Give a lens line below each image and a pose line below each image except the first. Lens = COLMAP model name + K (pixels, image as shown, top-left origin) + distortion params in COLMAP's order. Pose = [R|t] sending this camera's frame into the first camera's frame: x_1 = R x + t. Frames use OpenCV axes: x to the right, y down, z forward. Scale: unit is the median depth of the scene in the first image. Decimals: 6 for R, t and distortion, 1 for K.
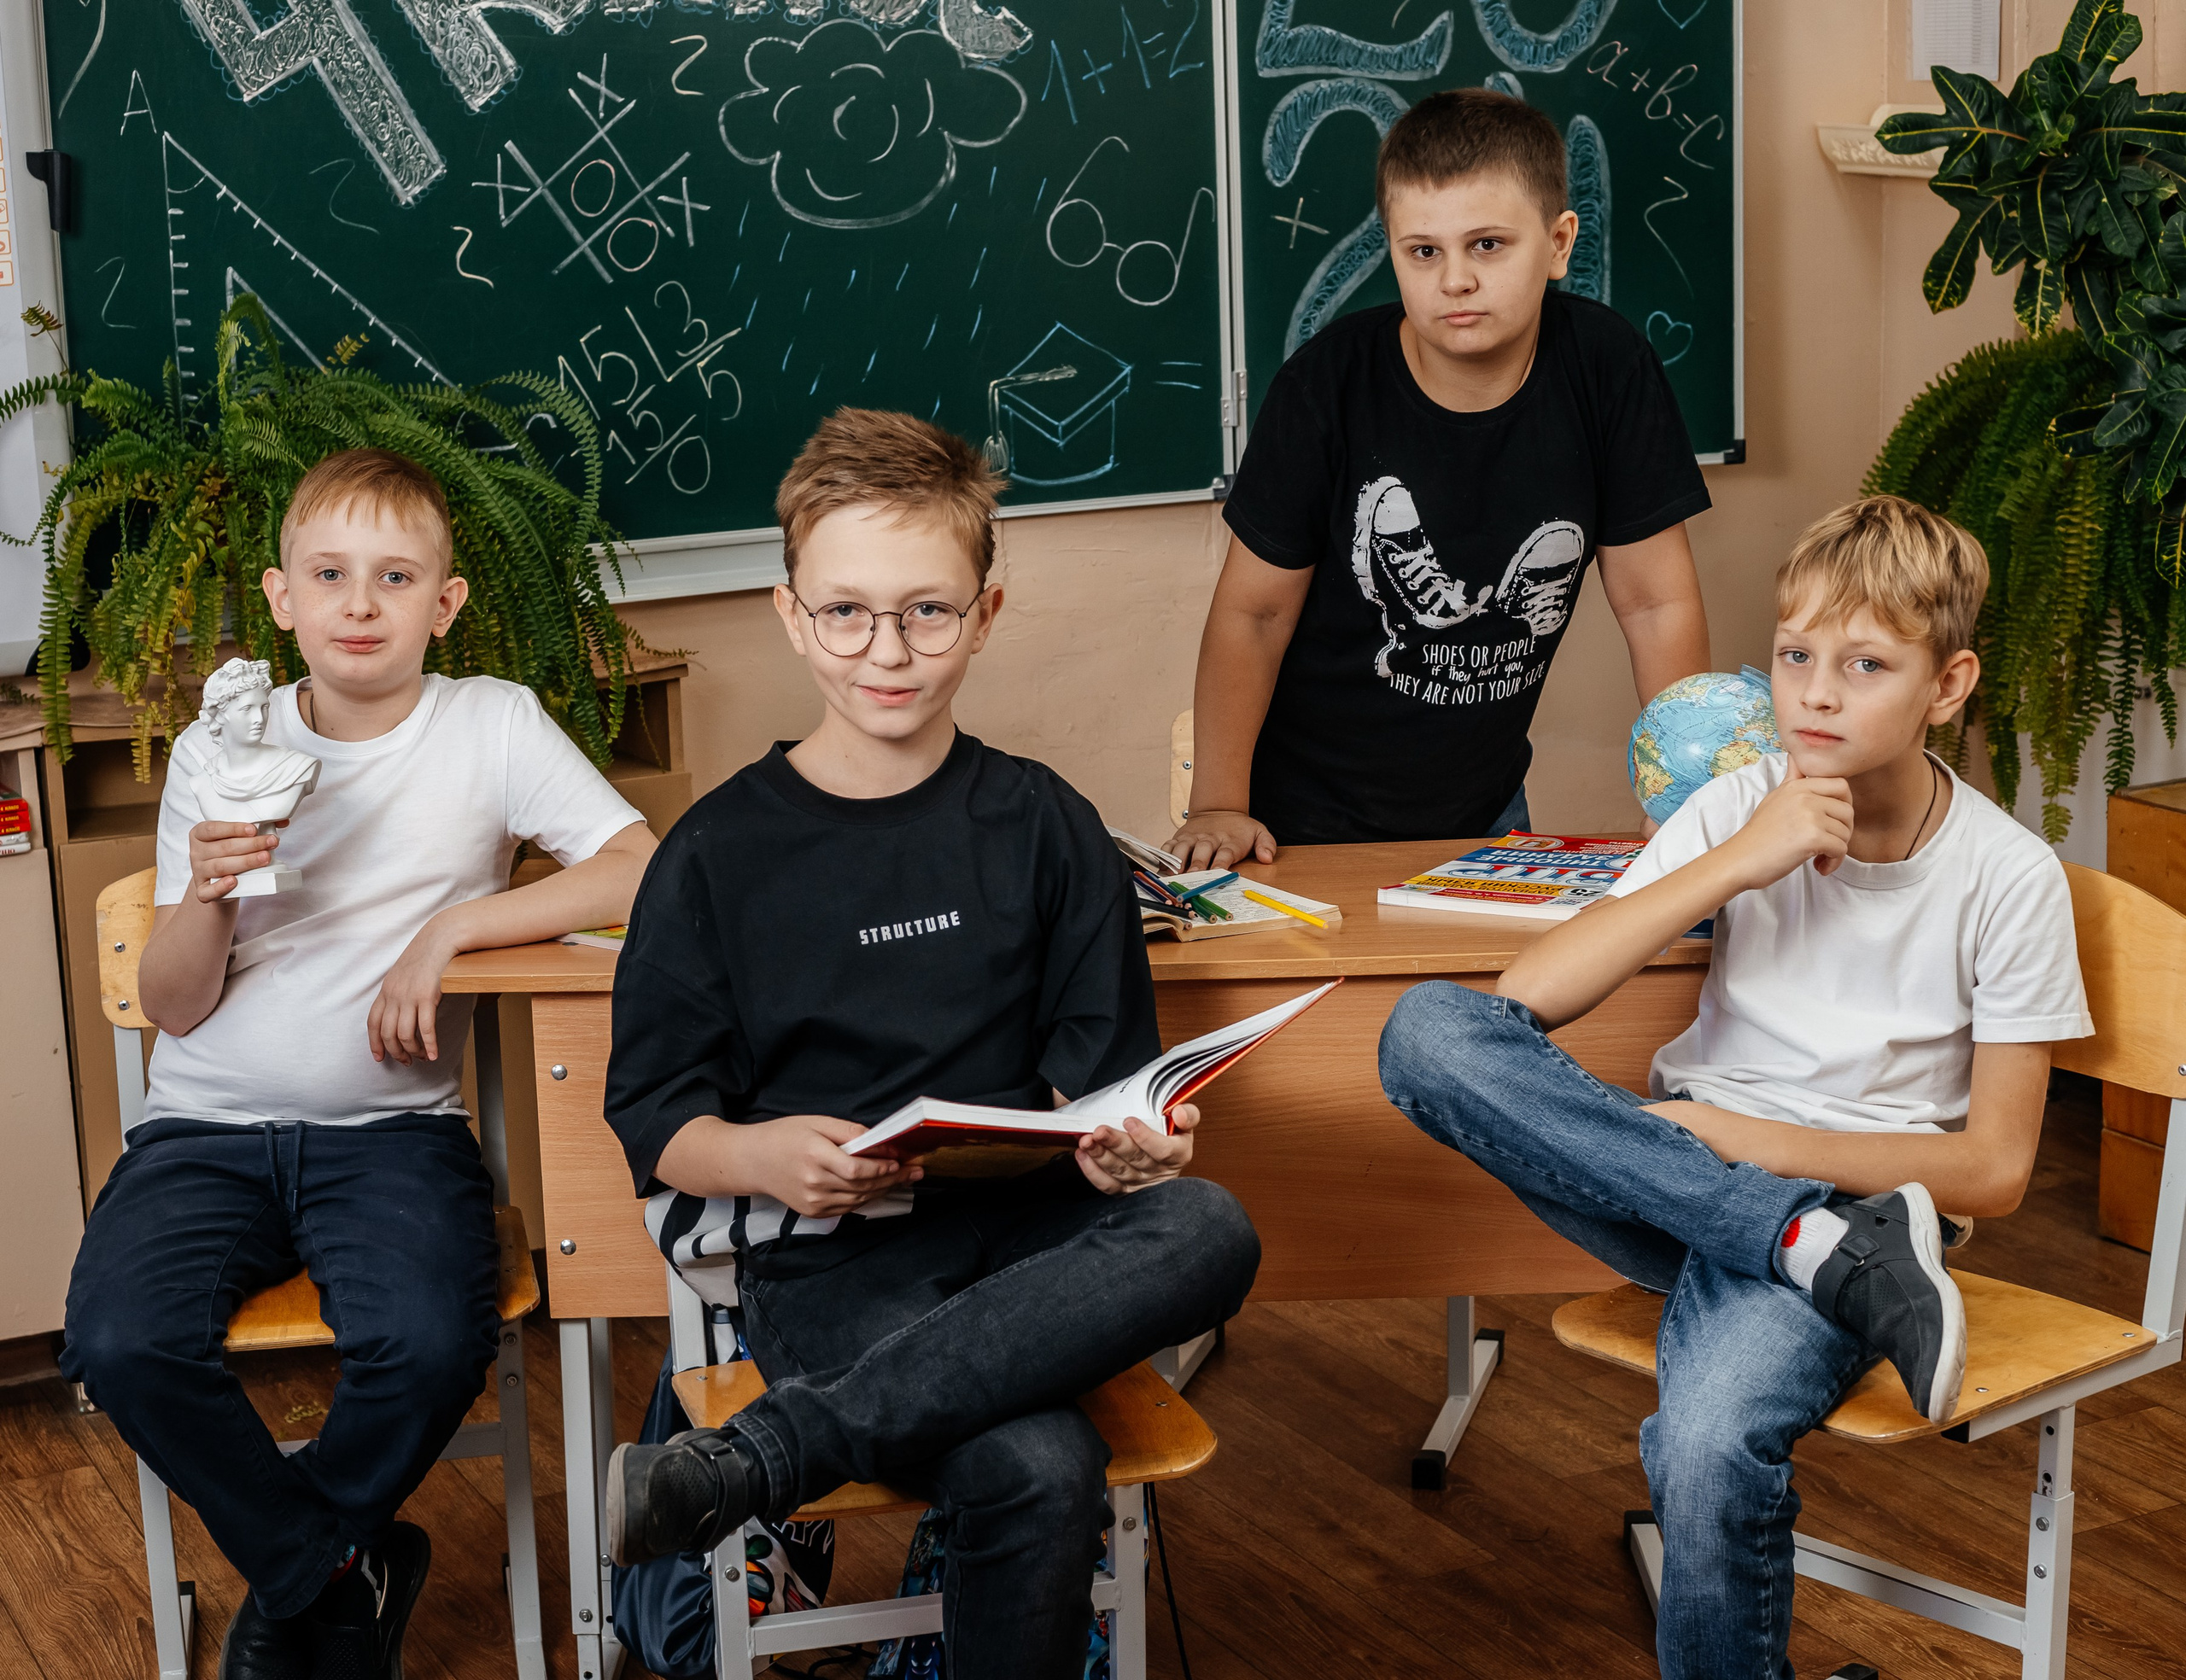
lens RADIAL K [[3813.6, 0, 1083.9], [0, 3813.6, 836.4], [0, 0, 1]] dist [-0.140094, 0.087557]
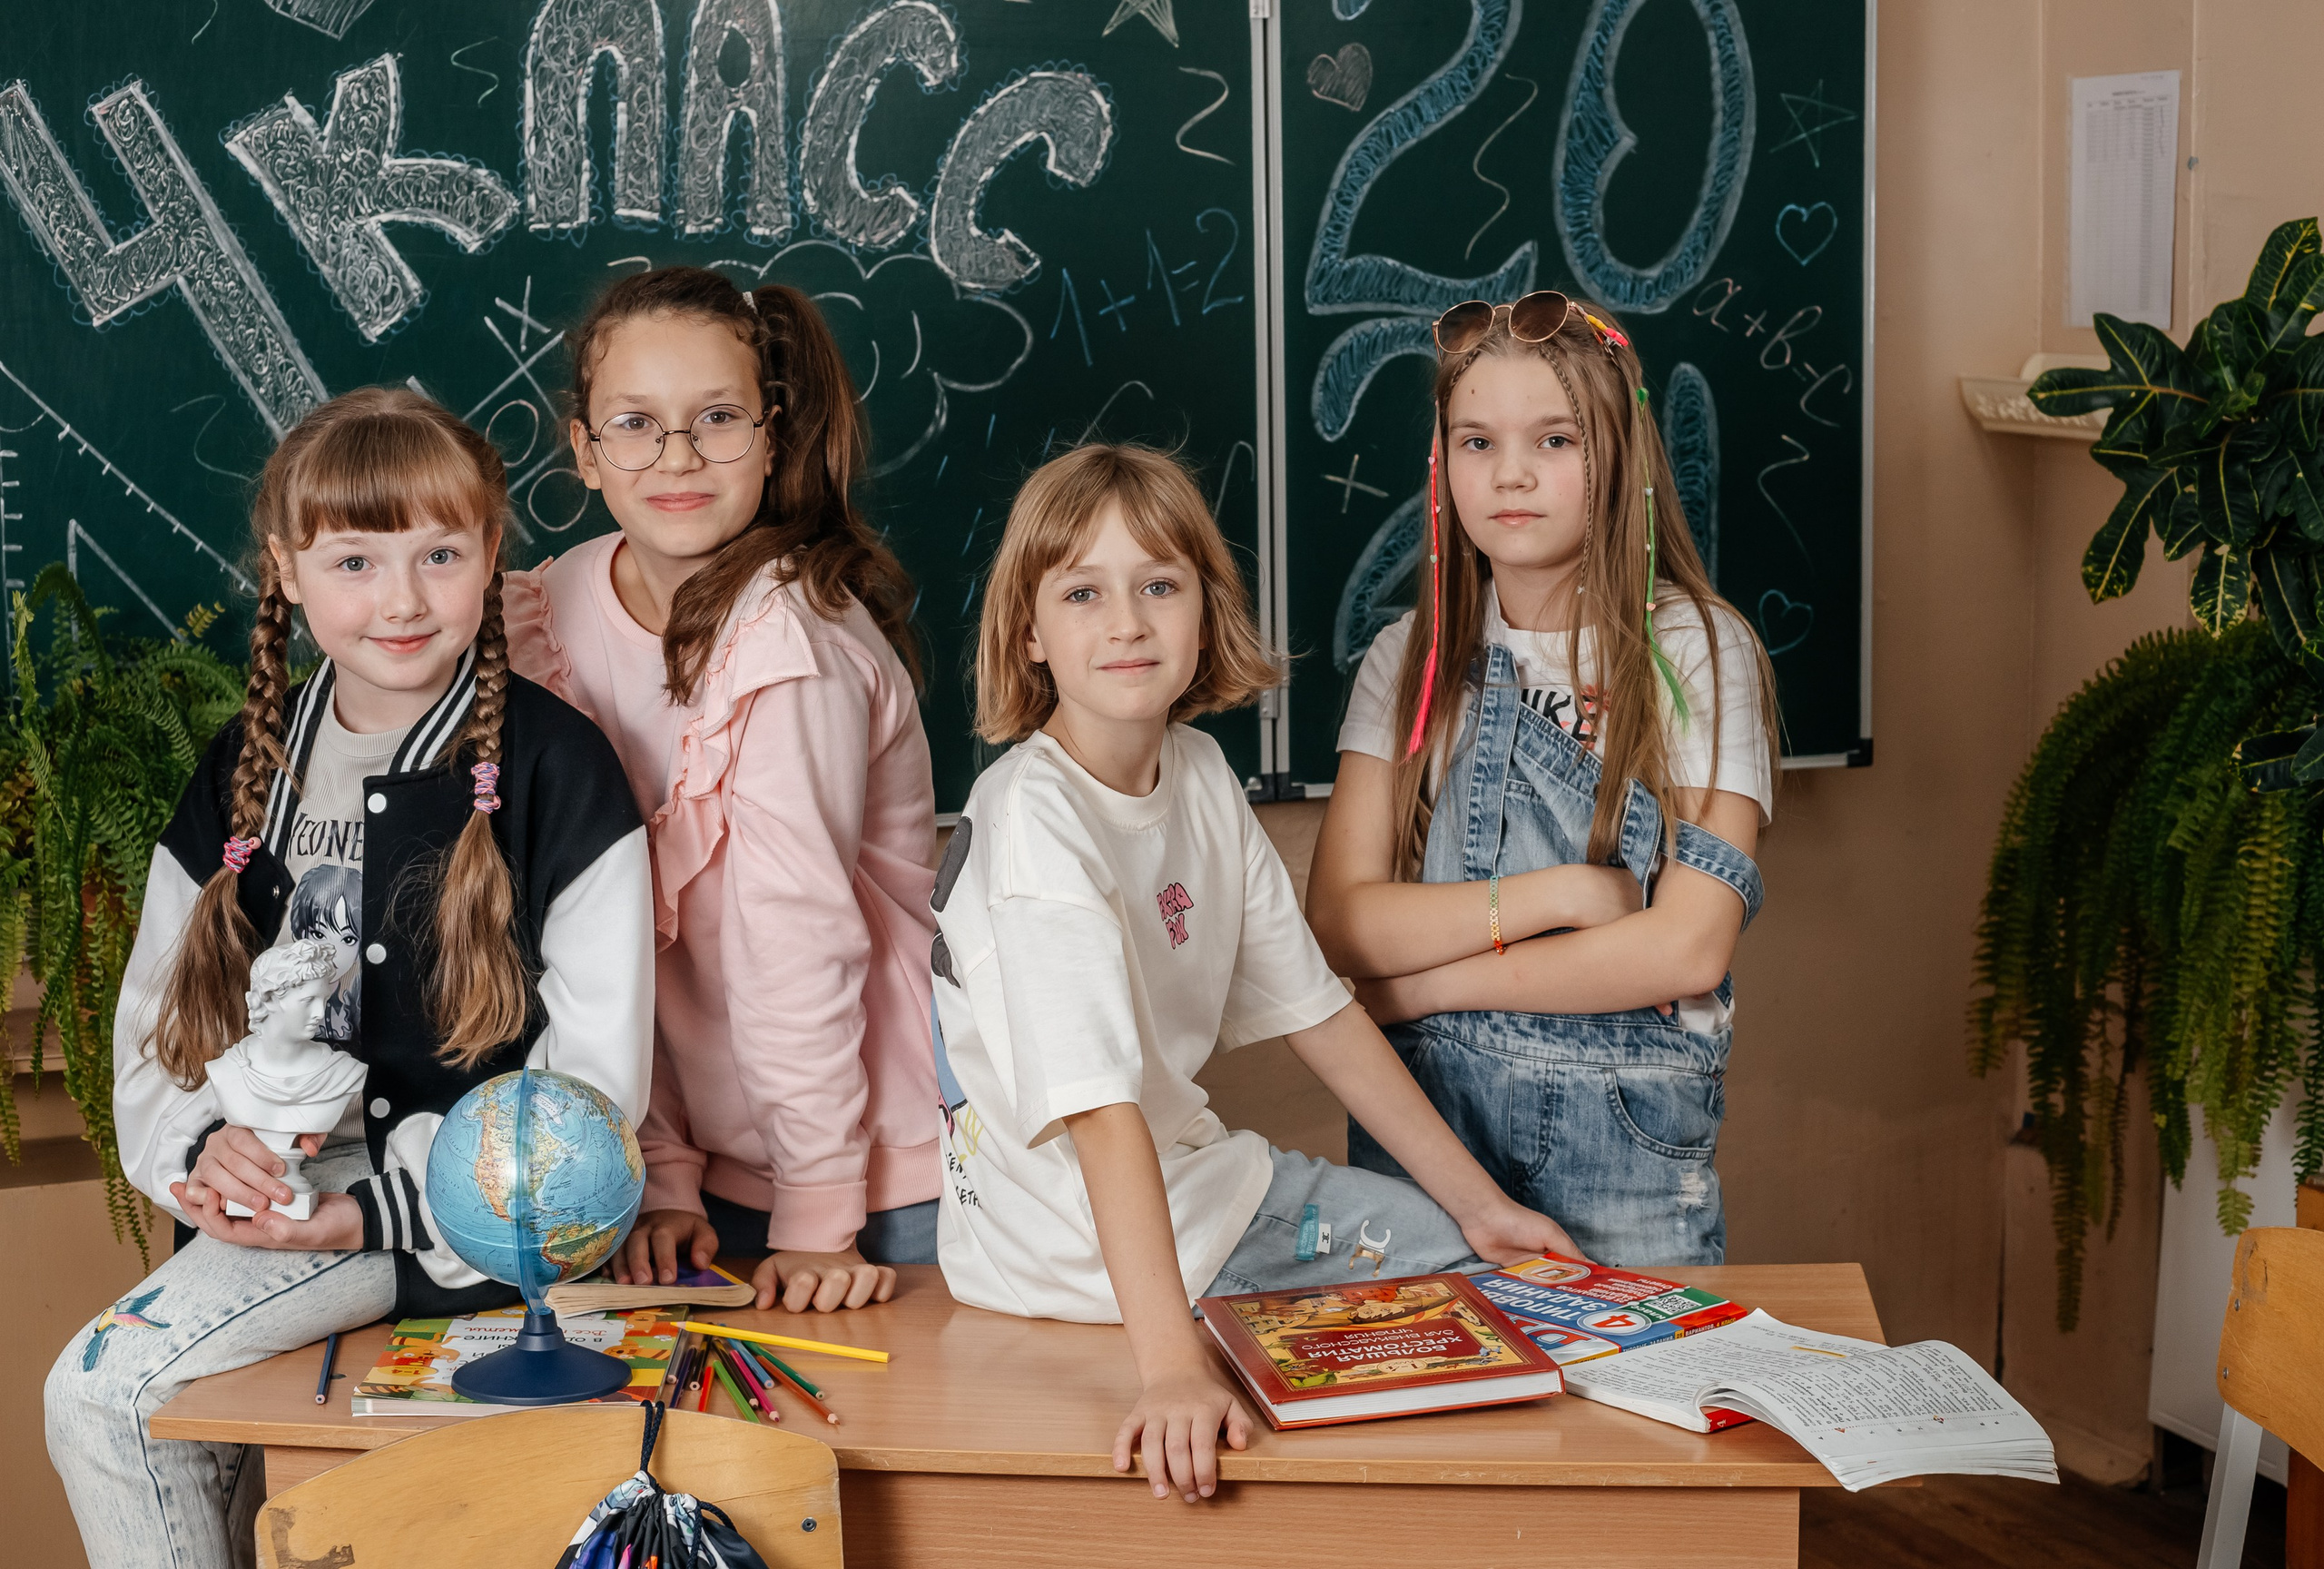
lens RADIAL K [[3653.3, 0, 1124.7], [0, 3653.3, 768.0], [0, 0, 1]] dist [-0.143744, 0.065563]
pose [[0.999100, 0.020180, -0.037318, 0.039843], [-0.022700, 0.997402, -0.068371, -0.042640], [0.035841, 0.069156, 0.996962, 0.192474]]
